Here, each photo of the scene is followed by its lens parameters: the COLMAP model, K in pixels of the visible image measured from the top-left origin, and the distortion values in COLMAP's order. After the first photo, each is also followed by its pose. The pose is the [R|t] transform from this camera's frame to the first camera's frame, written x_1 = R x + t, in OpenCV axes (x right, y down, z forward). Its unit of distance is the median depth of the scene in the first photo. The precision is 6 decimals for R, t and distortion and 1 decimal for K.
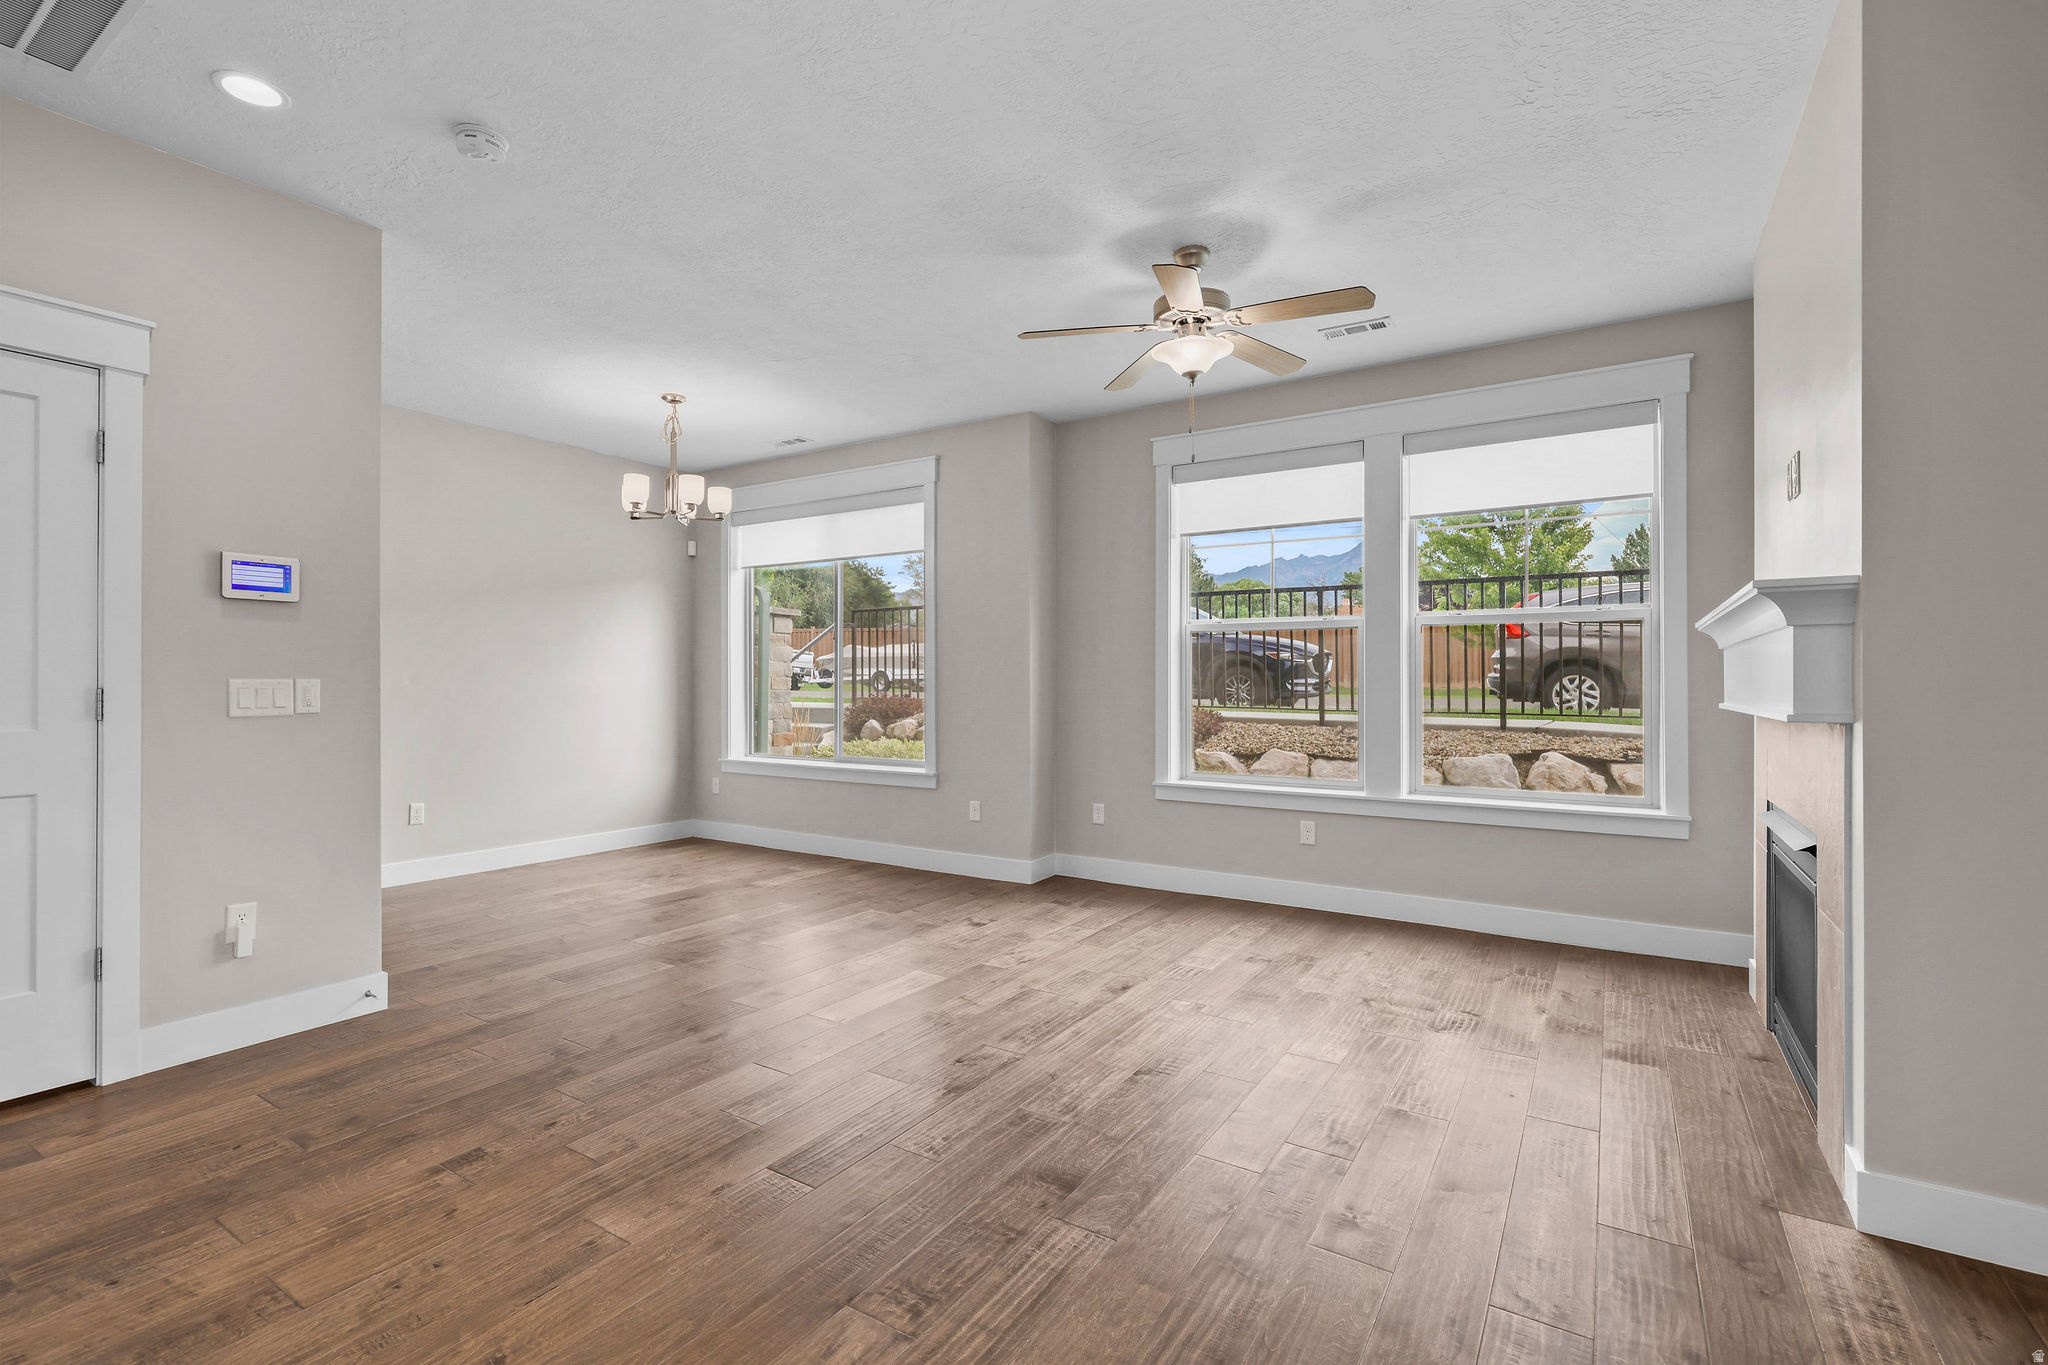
lens RADIAL K [[917.1, 0, 1003.4], [0, 917.1, 677.5], [0, 0, 1]] dist [0.001178, 0.000003]
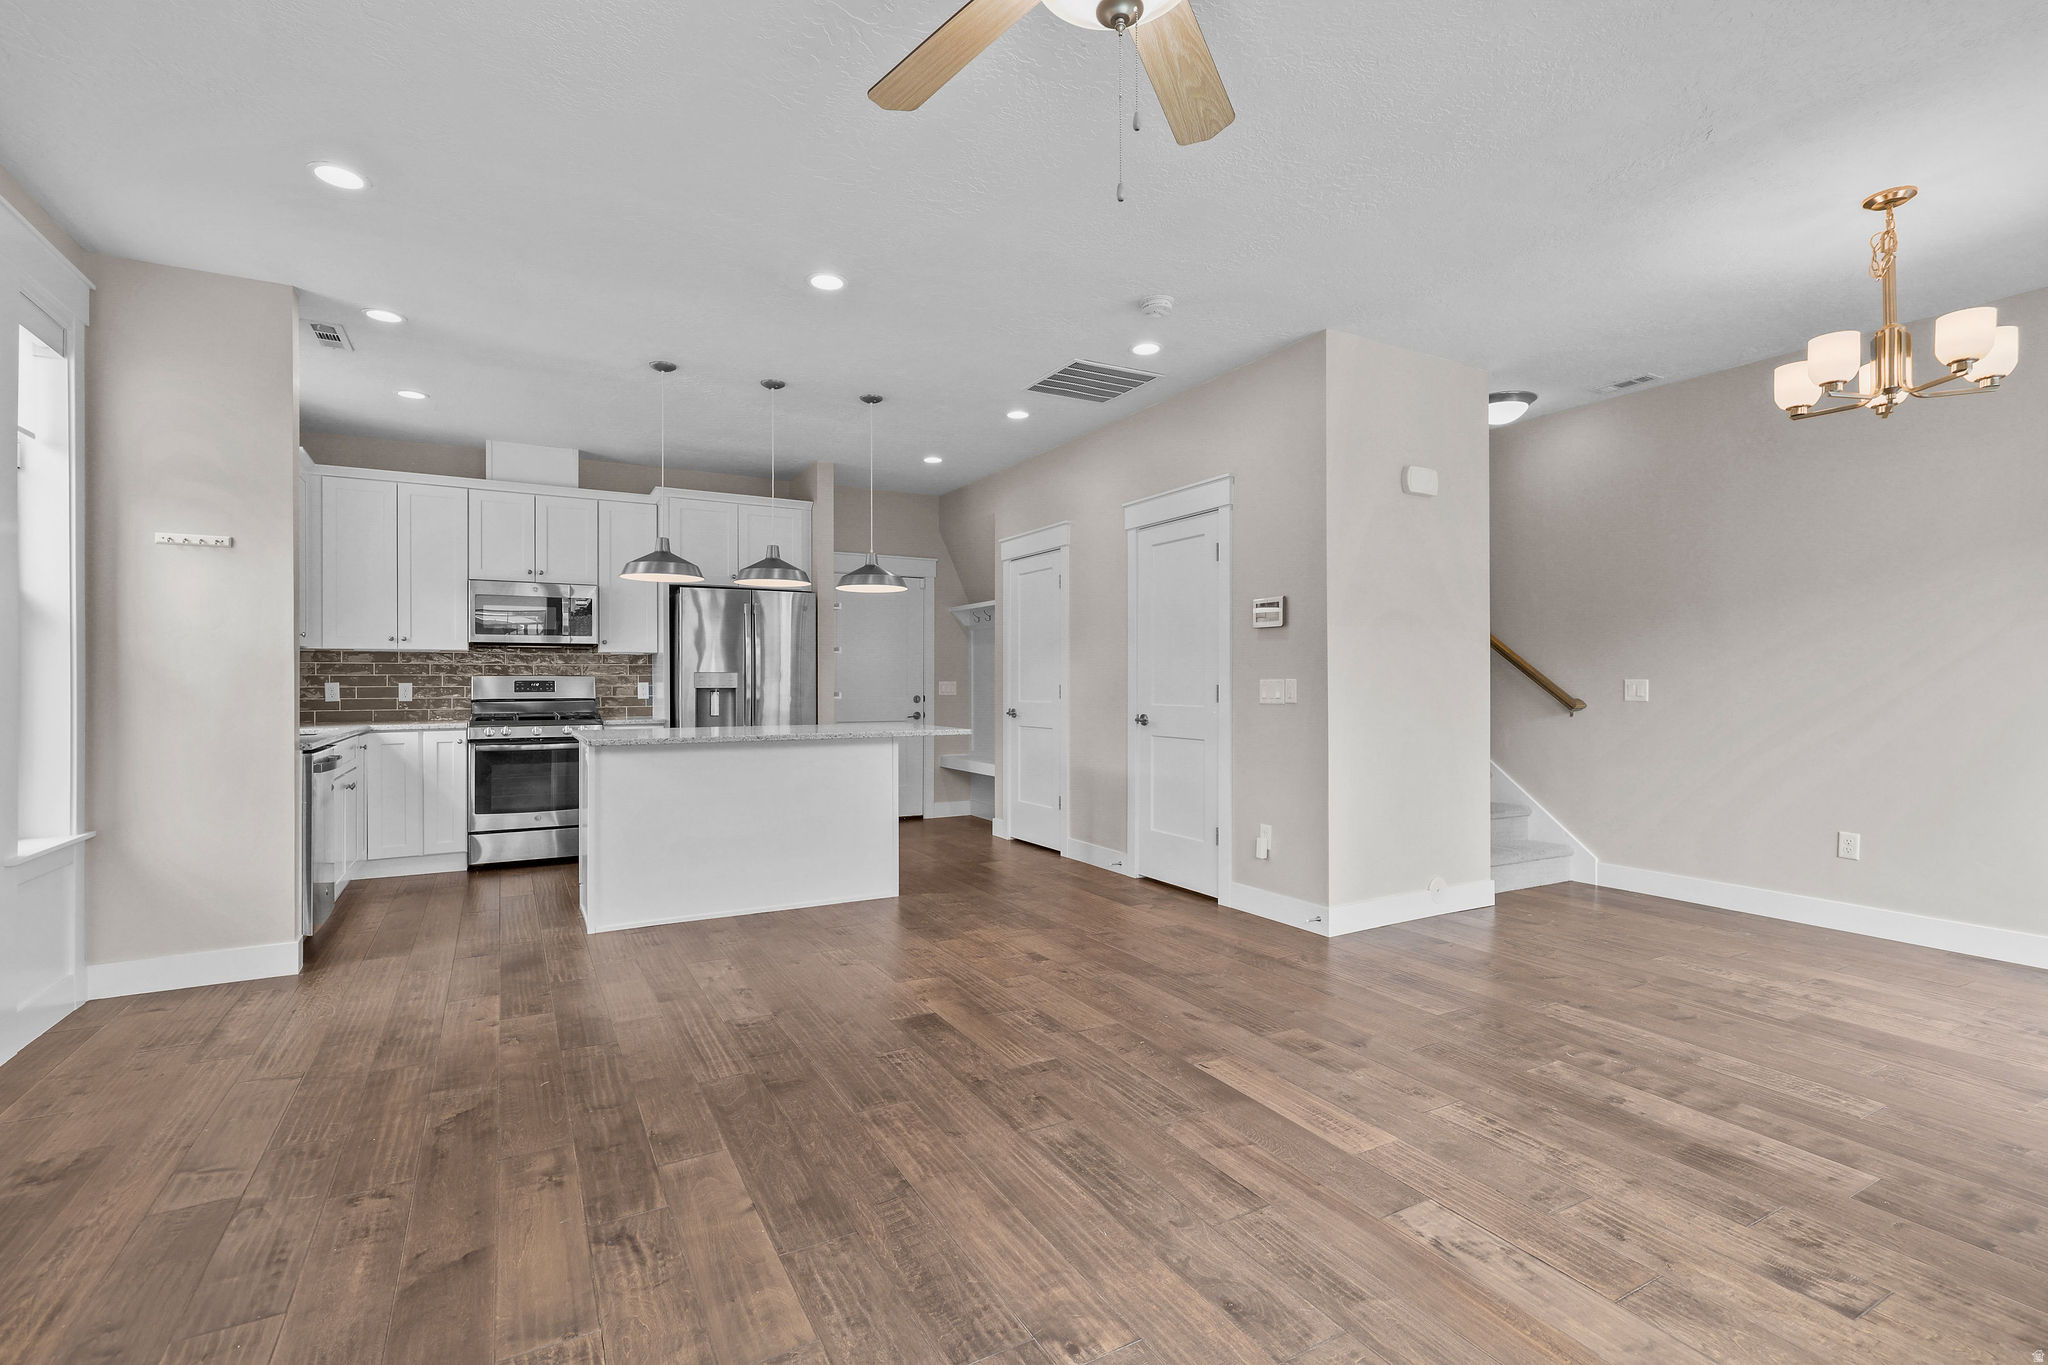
lens RADIAL K [[917.1, 0, 1023.3], [0, 917.1, 678.3], [0, 0, 1]] dist [0.001178, 0.000003]
pose [[-0.453477, -0.004407, -0.891257, 0.791380], [0.007414, 0.999935, -0.008717, 0.010691], [0.891237, -0.010561, -0.453414, 1.439661]]
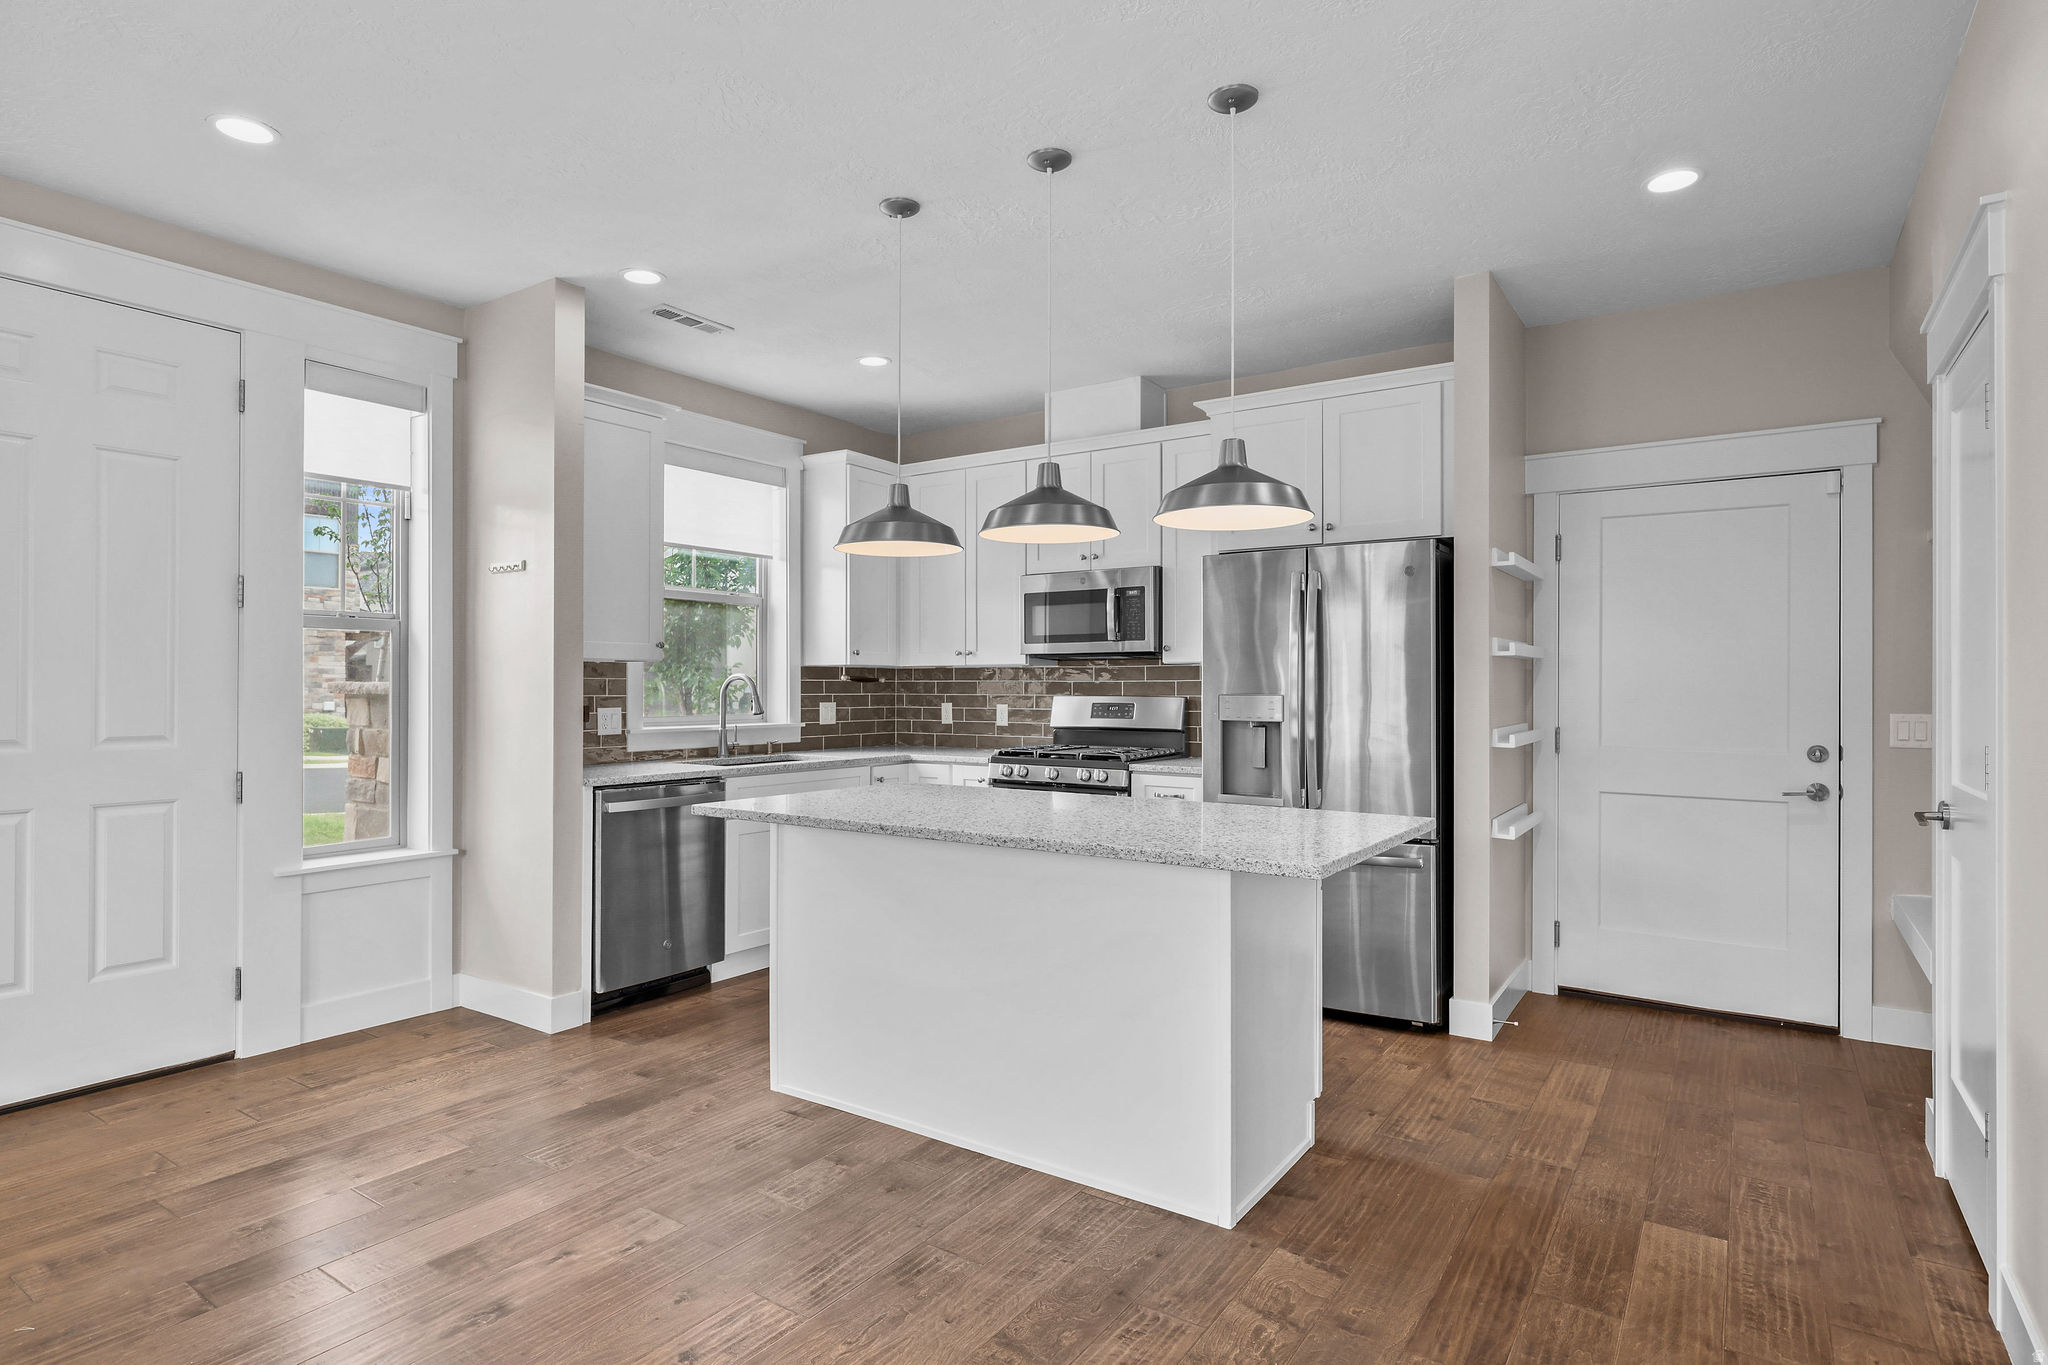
lens RADIAL K [[1093.3, 0, 1018.4], [0, 1093.3, 675.7], [0, 0, 1]] dist [-0.001602, 0.001674]
pose [[-0.999883, -0.002469, 0.015124, -0.551212], [-0.002731, 0.999846, -0.017339, -0.027247], [-0.015079, -0.017378, -0.999735, 1.324441]]
